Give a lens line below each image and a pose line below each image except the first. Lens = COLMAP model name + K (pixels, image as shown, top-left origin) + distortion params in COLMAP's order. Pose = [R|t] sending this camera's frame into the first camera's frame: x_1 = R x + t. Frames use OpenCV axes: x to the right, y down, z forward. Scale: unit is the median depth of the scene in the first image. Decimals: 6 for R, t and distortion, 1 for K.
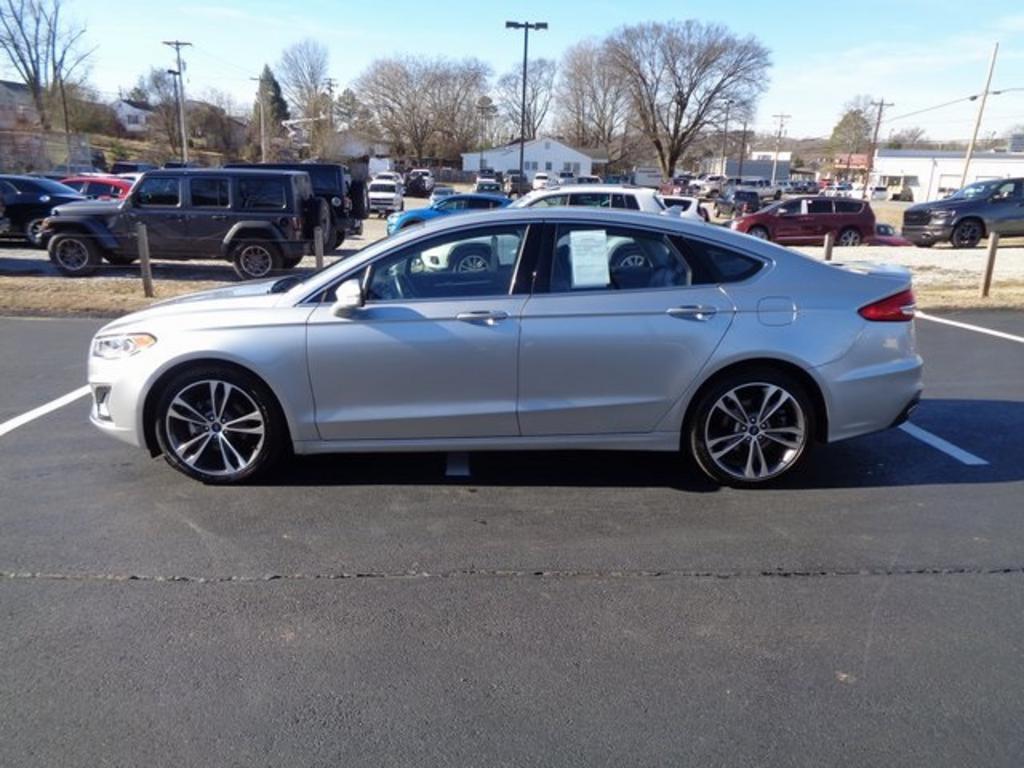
lens RADIAL K [[750.9, 0, 514.1], [0, 750.9, 384.2], [0, 0, 1]] dist [-0.015524, 0.008524]
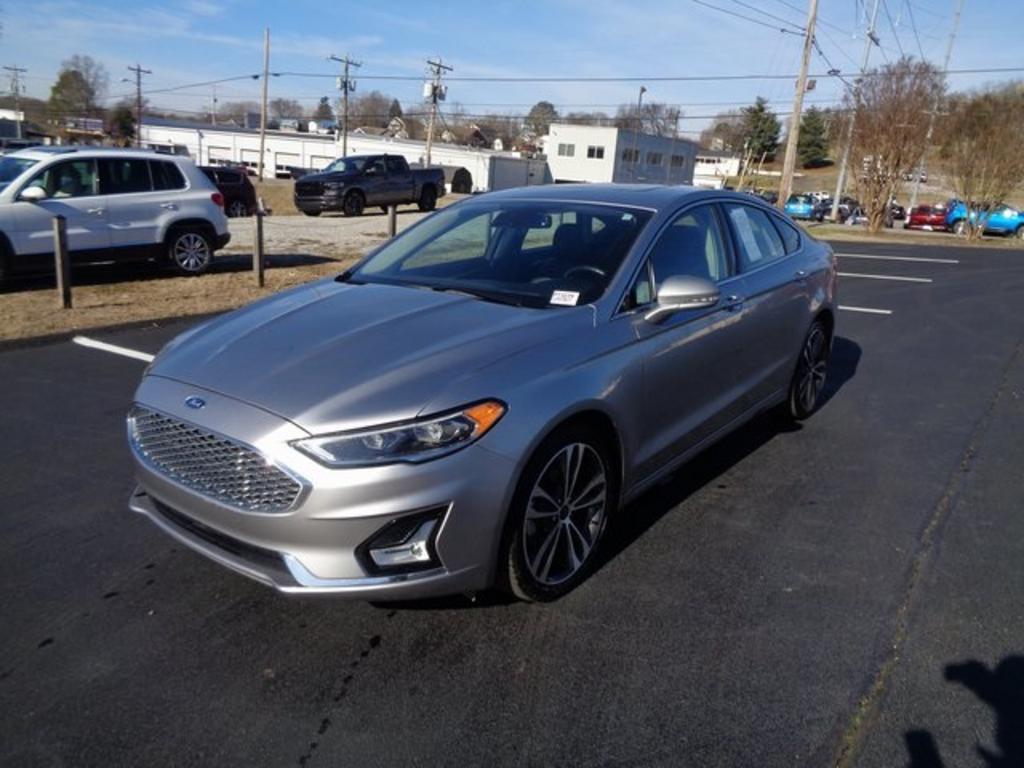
lens RADIAL K [[750.9, 0, 512.9], [0, 750.9, 379.9], [0, 0, 1]] dist [-0.015524, 0.008524]
pose [[0.593275, -0.191664, 0.781850, -0.175826], [0.165009, 0.979574, 0.114924, -0.027122], [-0.787907, 0.060830, 0.612783, 0.117221]]
